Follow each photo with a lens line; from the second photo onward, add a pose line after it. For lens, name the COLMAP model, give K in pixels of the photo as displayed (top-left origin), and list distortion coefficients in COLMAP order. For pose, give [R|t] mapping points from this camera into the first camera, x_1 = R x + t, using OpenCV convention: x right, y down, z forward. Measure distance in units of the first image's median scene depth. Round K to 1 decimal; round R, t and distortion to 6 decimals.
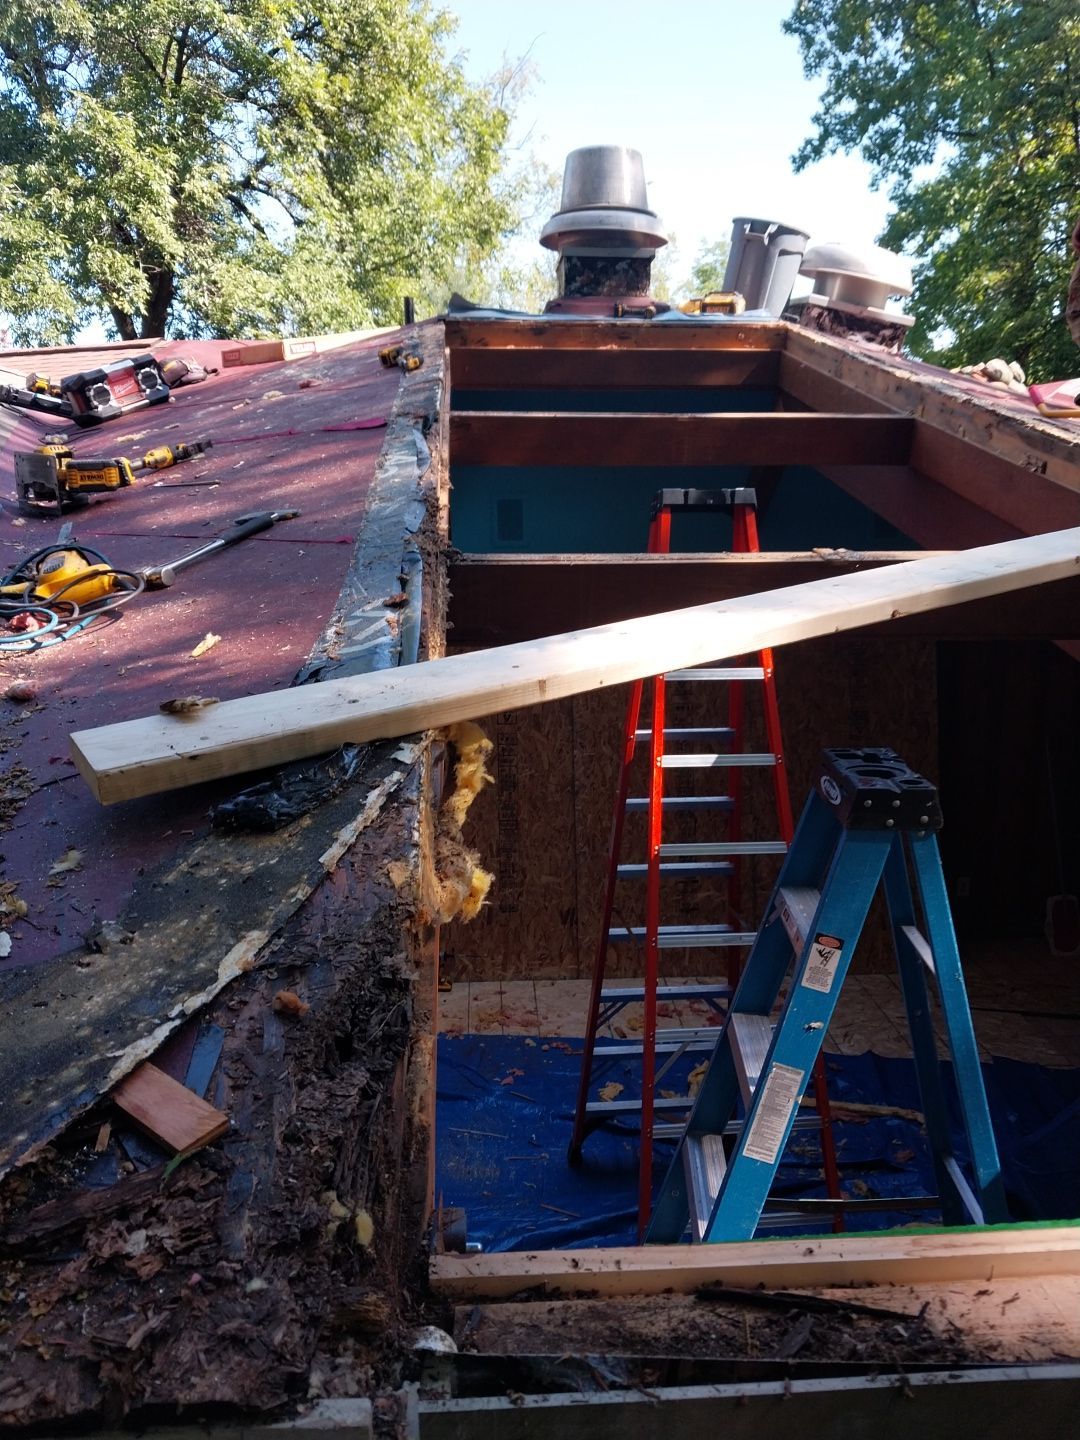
lens RADIAL K [[1135.0, 0, 540.0], [0, 1135.0, 720.0], [0, 0, 1]] dist [-0.010320, -0.004666]
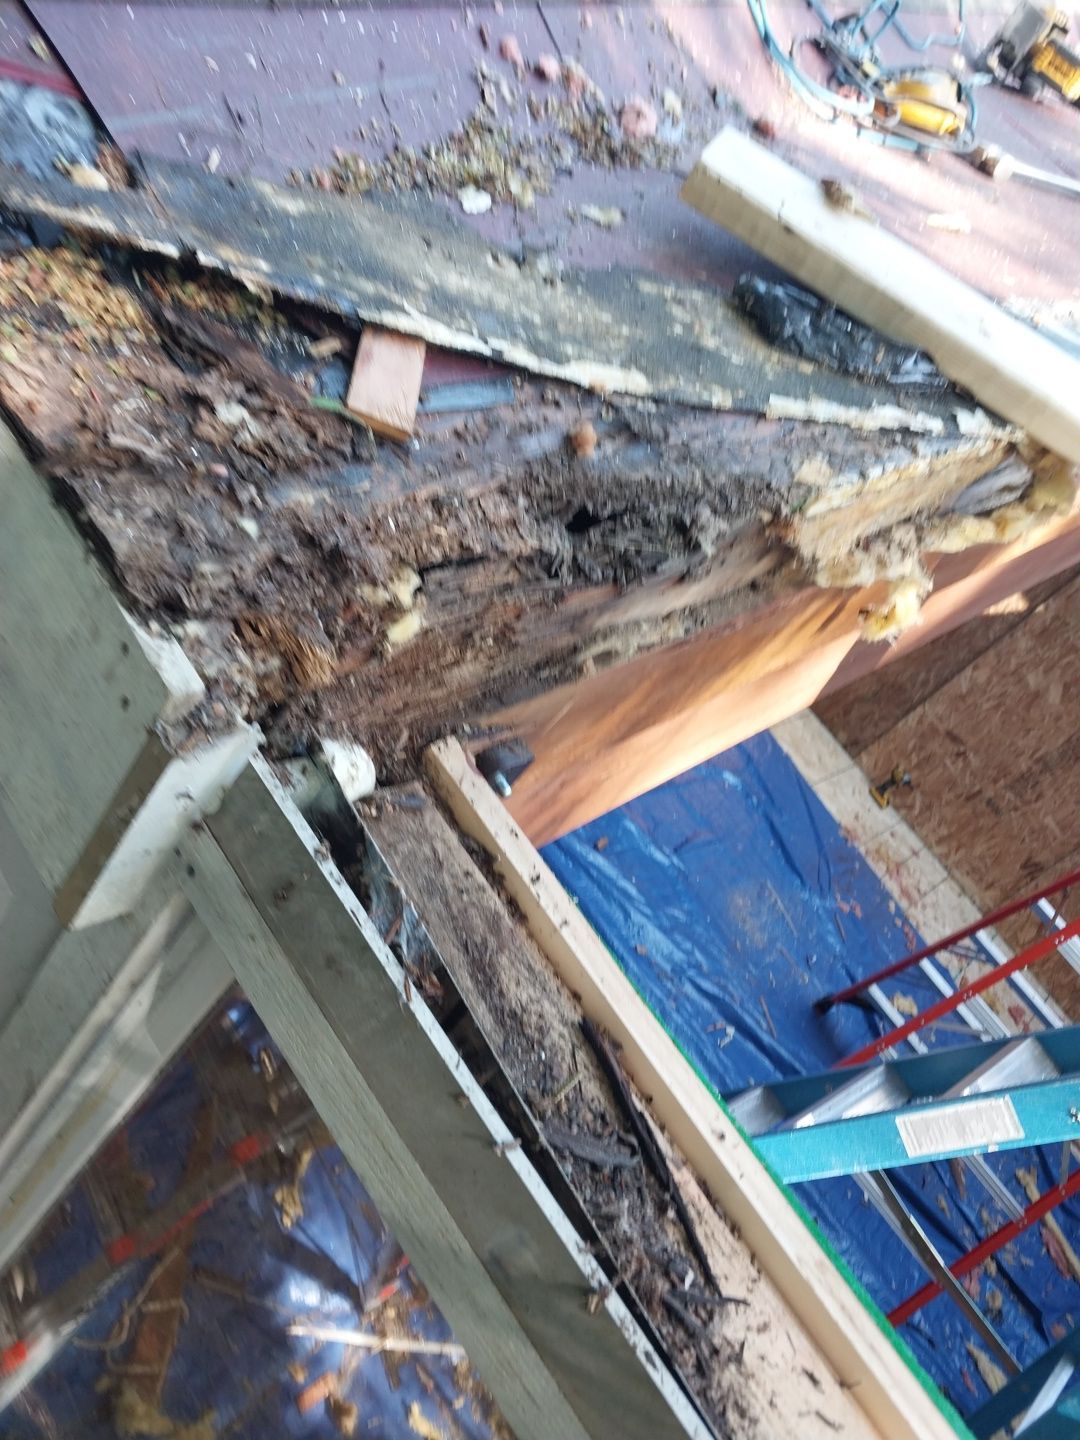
lens RADIAL K [[1110.7, 0, 540.0], [0, 1110.7, 720.0], [0, 0, 1]] dist [0.013302, 0.006354]
pose [[0.533148, 0.777019, -0.334655, 0.215878], [-0.668212, 0.629360, 0.396735, 0.082268], [0.518889, 0.012101, 0.854756, 0.306186]]
